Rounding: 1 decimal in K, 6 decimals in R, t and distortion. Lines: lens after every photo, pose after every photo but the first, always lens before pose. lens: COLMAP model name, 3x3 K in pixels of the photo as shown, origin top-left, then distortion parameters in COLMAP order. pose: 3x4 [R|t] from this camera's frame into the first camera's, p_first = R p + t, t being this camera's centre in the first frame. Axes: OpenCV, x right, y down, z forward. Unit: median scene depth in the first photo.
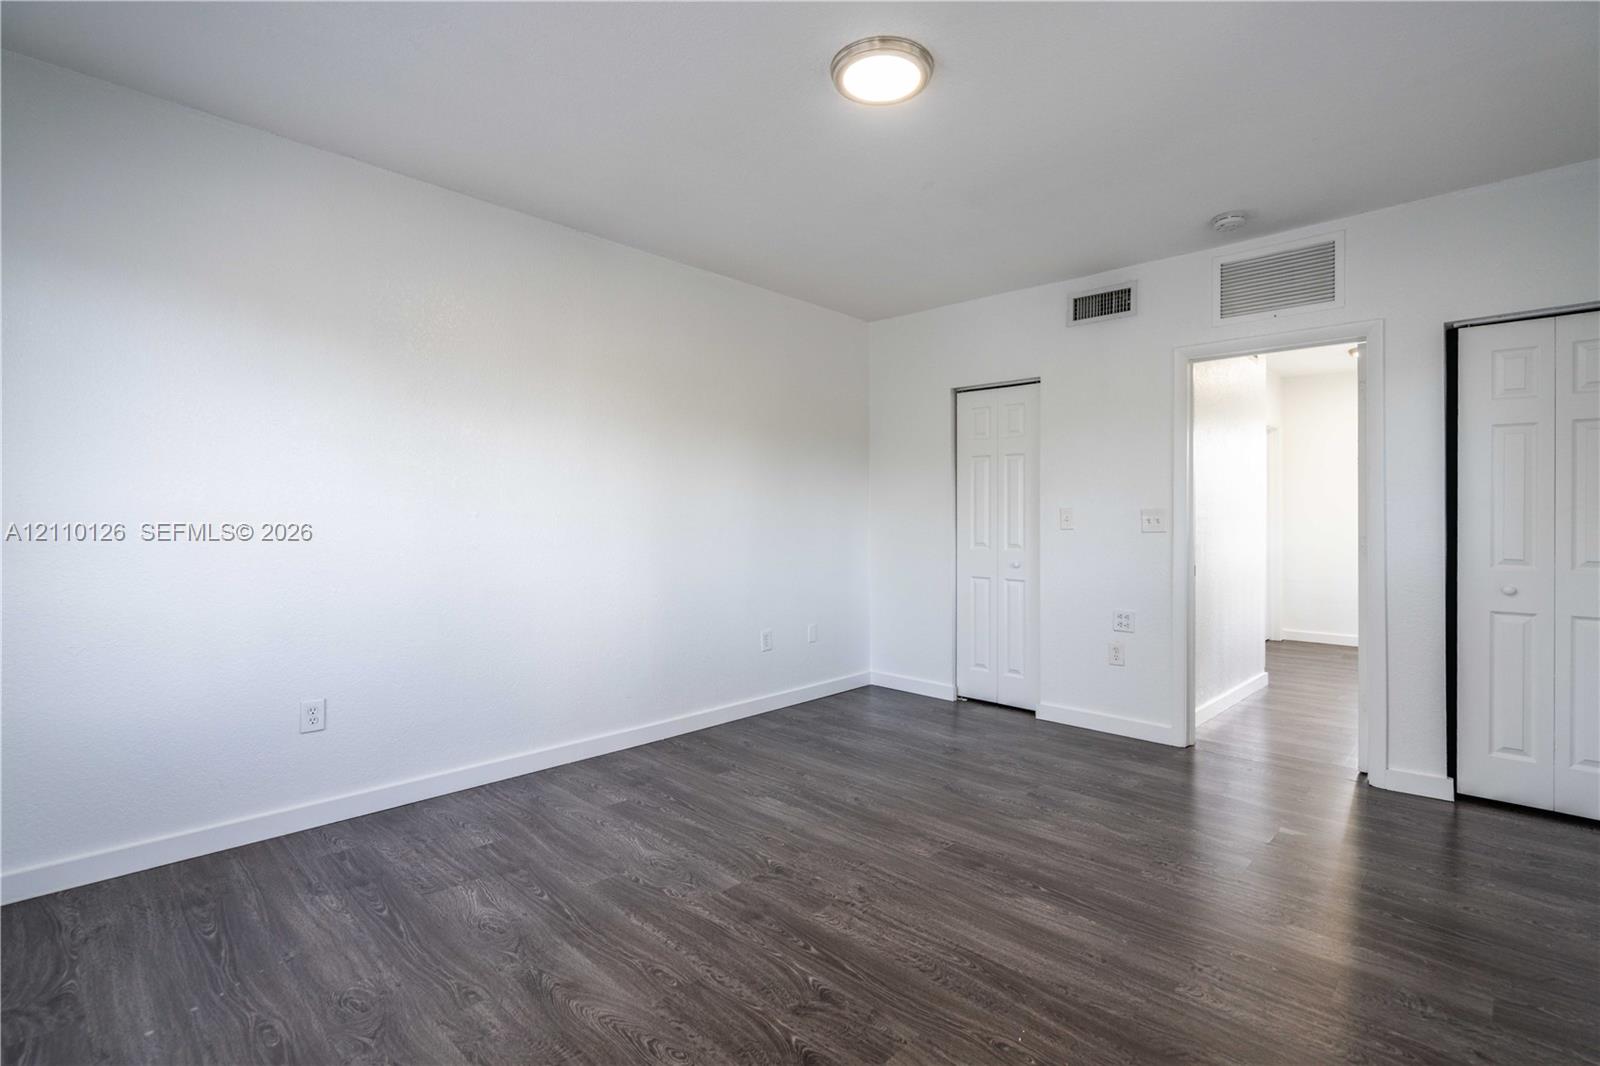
lens RADIAL K [[741.8, 0, 798.6], [0, 741.8, 526.9], [0, 0, 1]] dist [-0.005037, -0.000344]
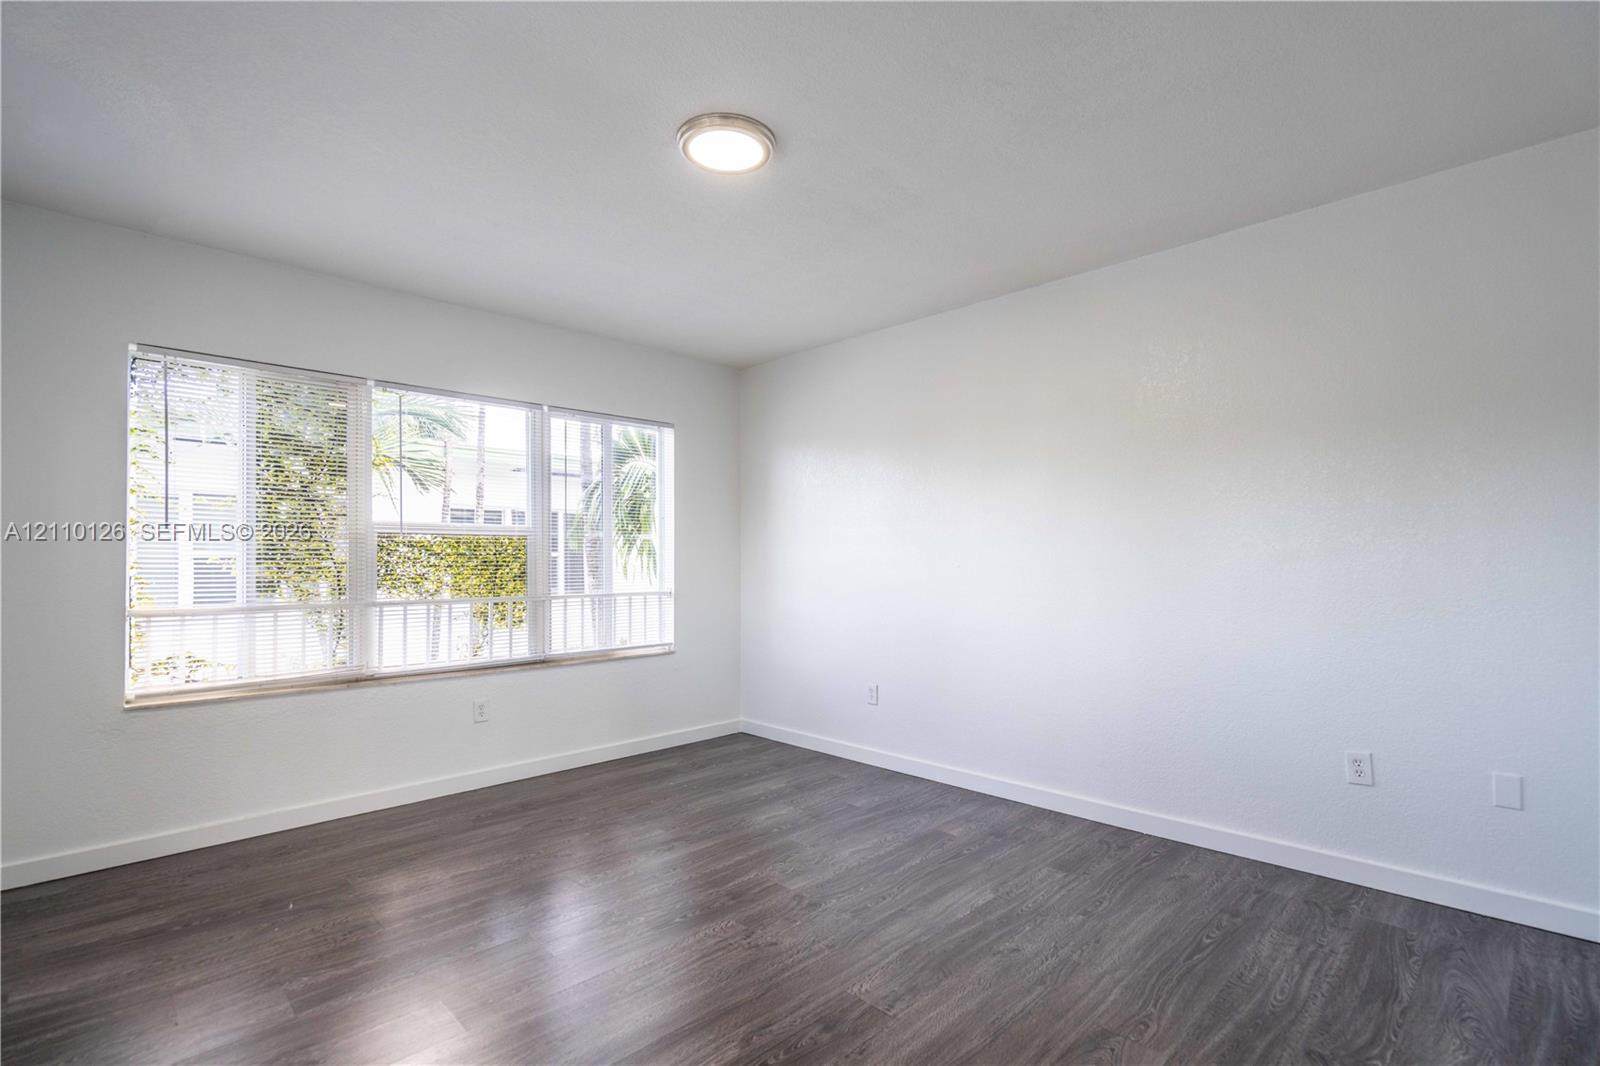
lens RADIAL K [[741.8, 0, 809.3], [0, 741.8, 545.1], [0, 0, 1]] dist [-0.005037, -0.000344]
pose [[-0.001919, -0.017025, -0.999853, 0.831290], [-0.008886, 0.999816, -0.017007, -0.023700], [0.999959, 0.008852, -0.002070, 0.796768]]
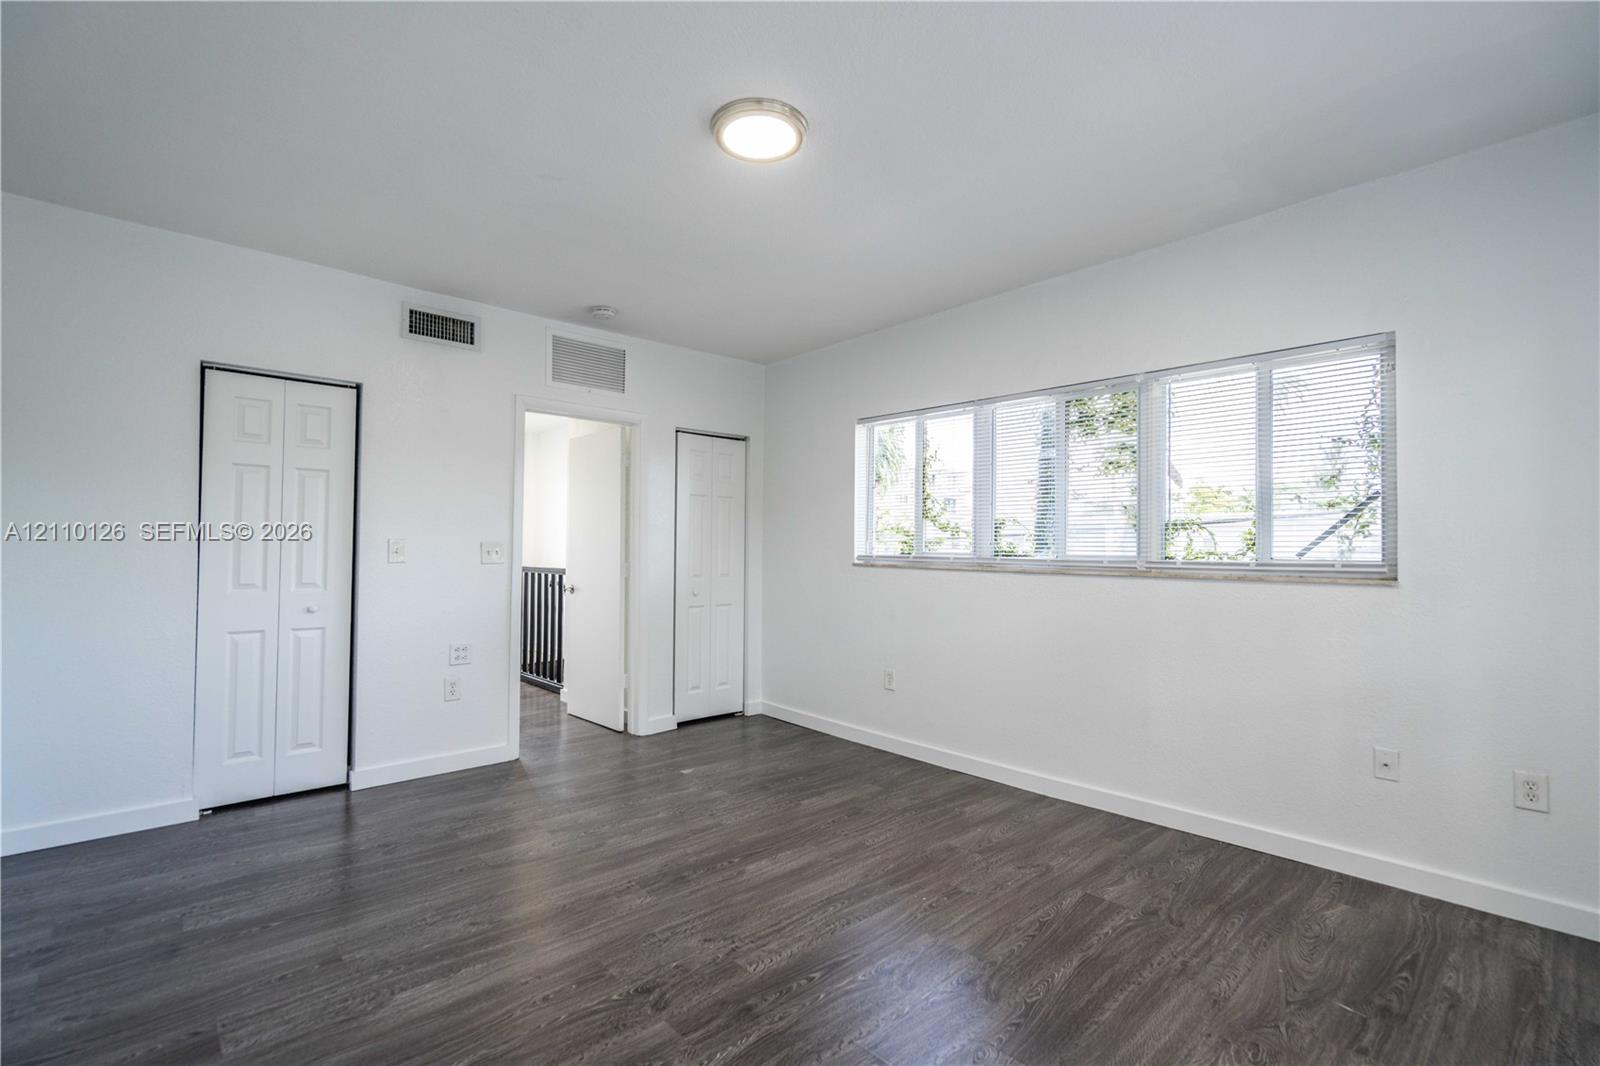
lens RADIAL K [[741.8, 0, 789.4], [0, 741.8, 531.9], [0, 0, 1]] dist [-0.005037, -0.000344]
pose [[0.058396, 0.020303, 0.998087, -0.666946], [0.009949, 0.999732, -0.020919, -0.013184], [-0.998244, 0.011152, 0.058179, 0.635271]]
